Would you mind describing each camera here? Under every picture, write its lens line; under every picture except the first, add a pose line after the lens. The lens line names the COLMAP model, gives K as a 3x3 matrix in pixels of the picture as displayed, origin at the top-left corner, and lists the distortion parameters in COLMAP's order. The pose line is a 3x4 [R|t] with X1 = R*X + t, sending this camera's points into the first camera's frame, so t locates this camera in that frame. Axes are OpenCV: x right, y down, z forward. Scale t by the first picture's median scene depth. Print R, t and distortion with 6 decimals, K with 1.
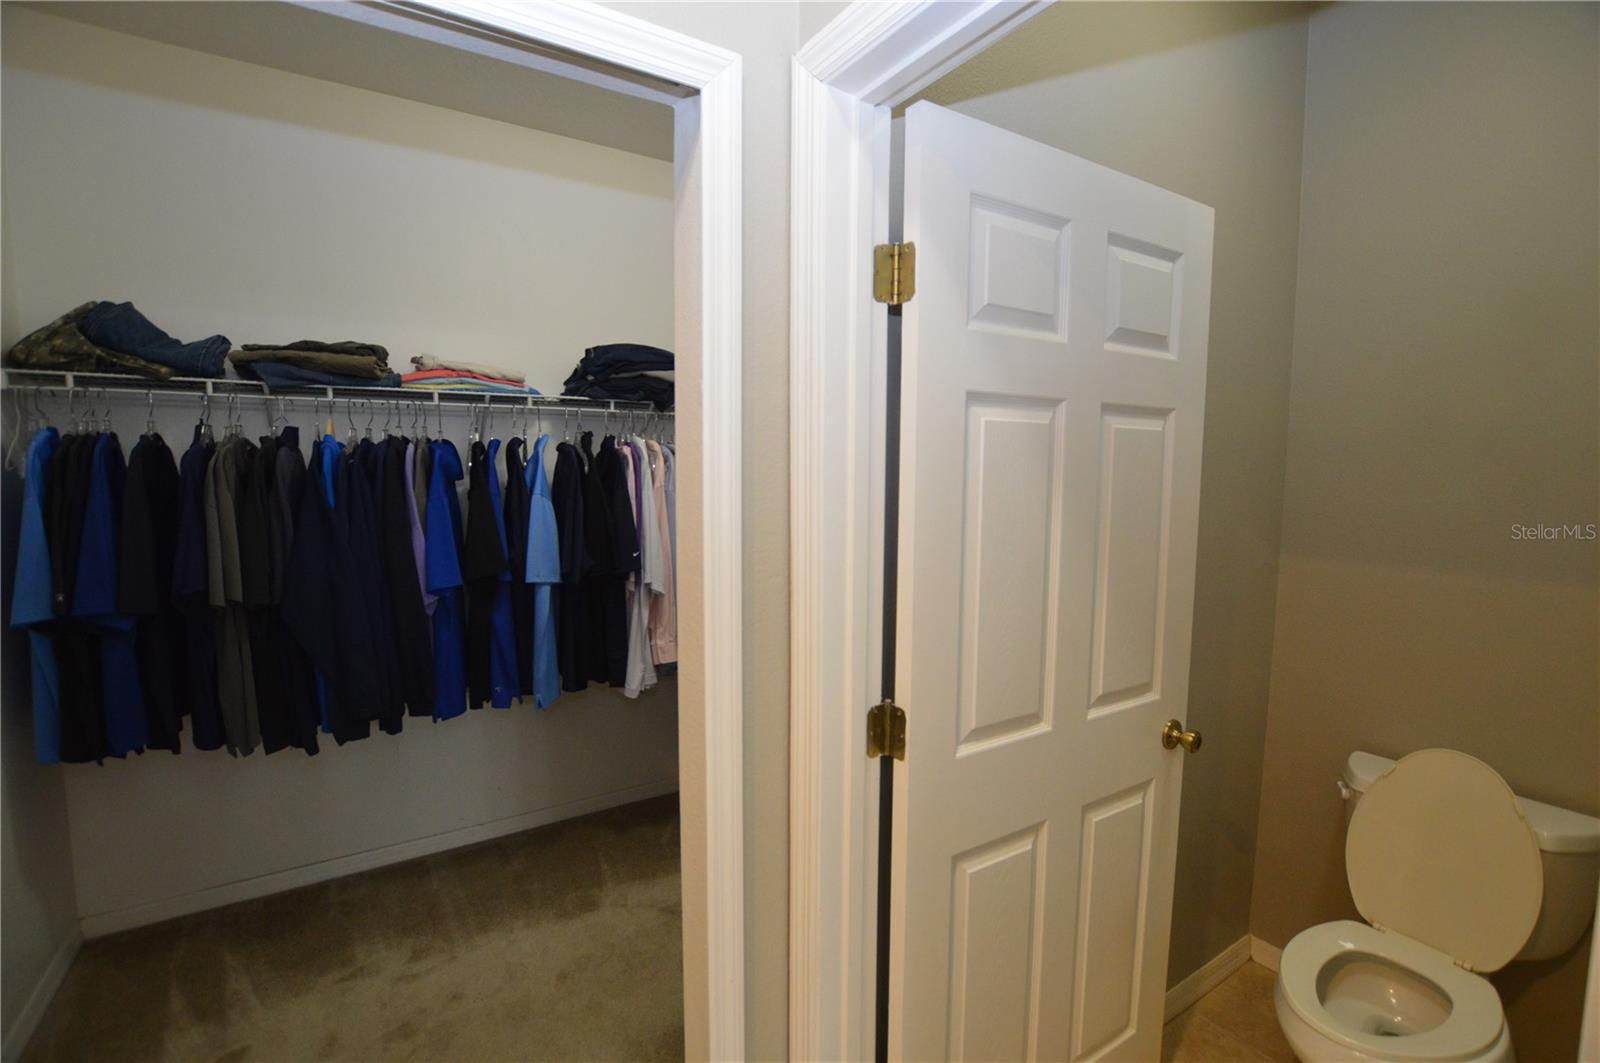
lens RADIAL K [[715.6, 0, 795.1], [0, 715.6, 532.8], [0, 0, 1]] dist [-0.027829, 0.001820]
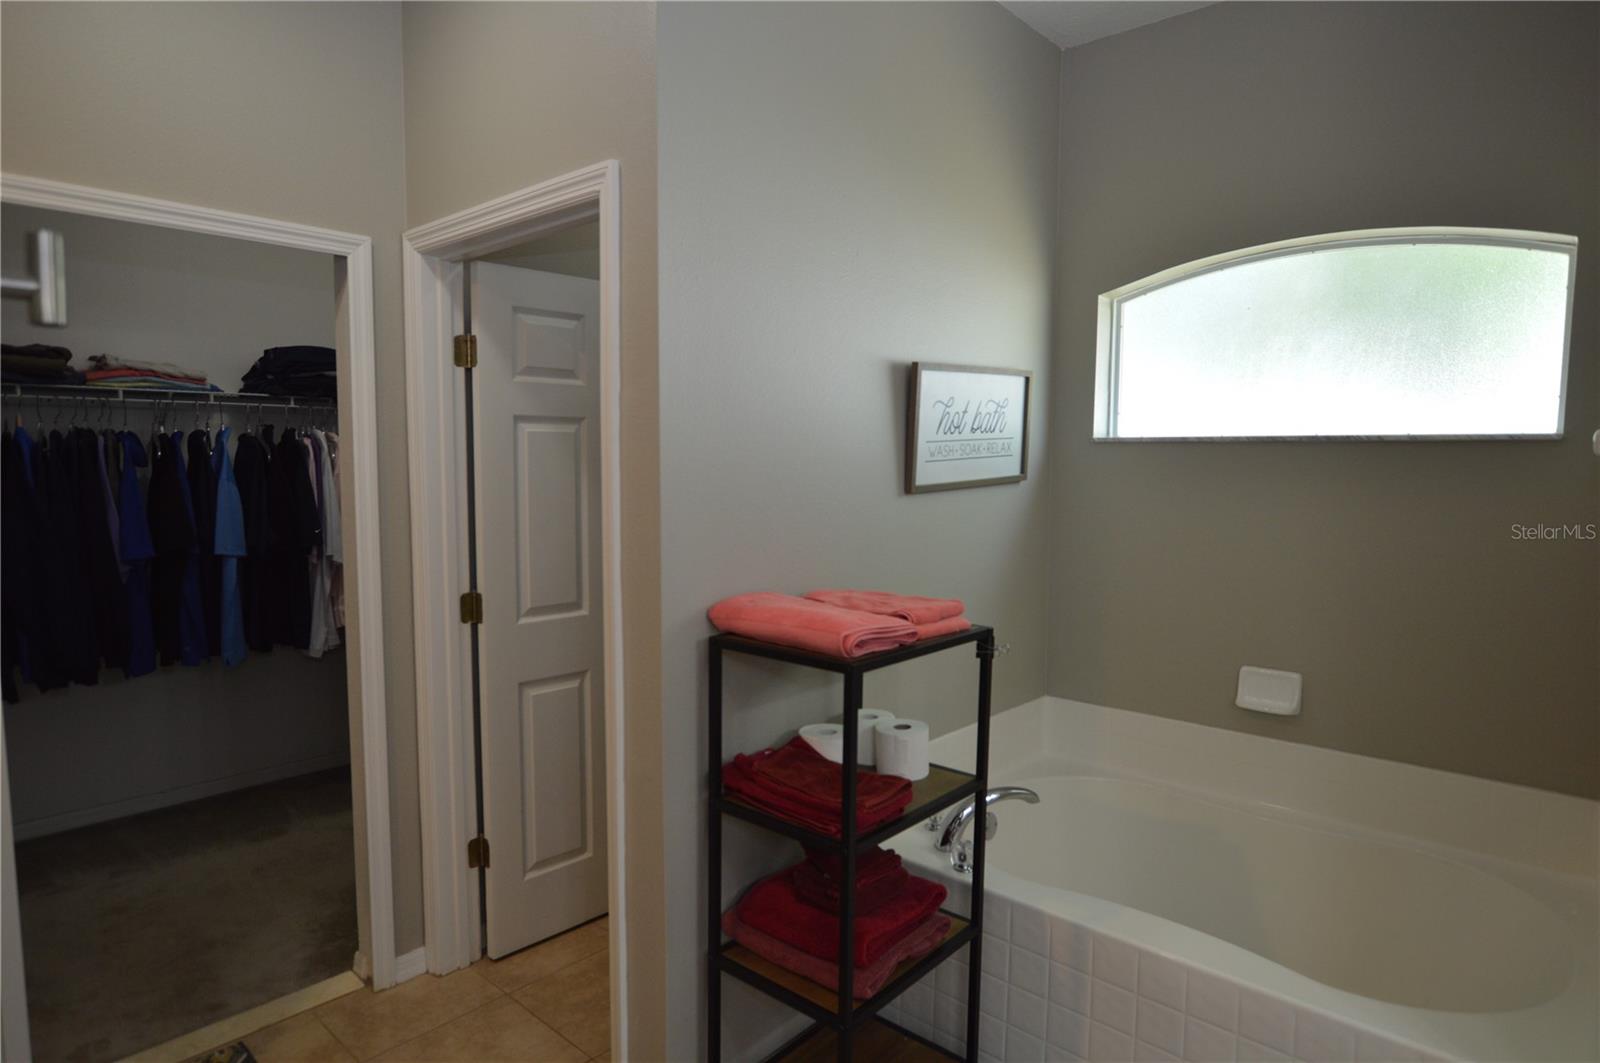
lens RADIAL K [[932.6, 0, 796.4], [0, 932.6, 536.3], [0, 0, 1]] dist [-0.002821, 0.002207]
pose [[0.968340, -0.018781, 0.248927, 0.160116], [0.020117, 0.999794, -0.002824, 0.060478], [-0.248823, 0.007742, 0.968518, -0.689435]]
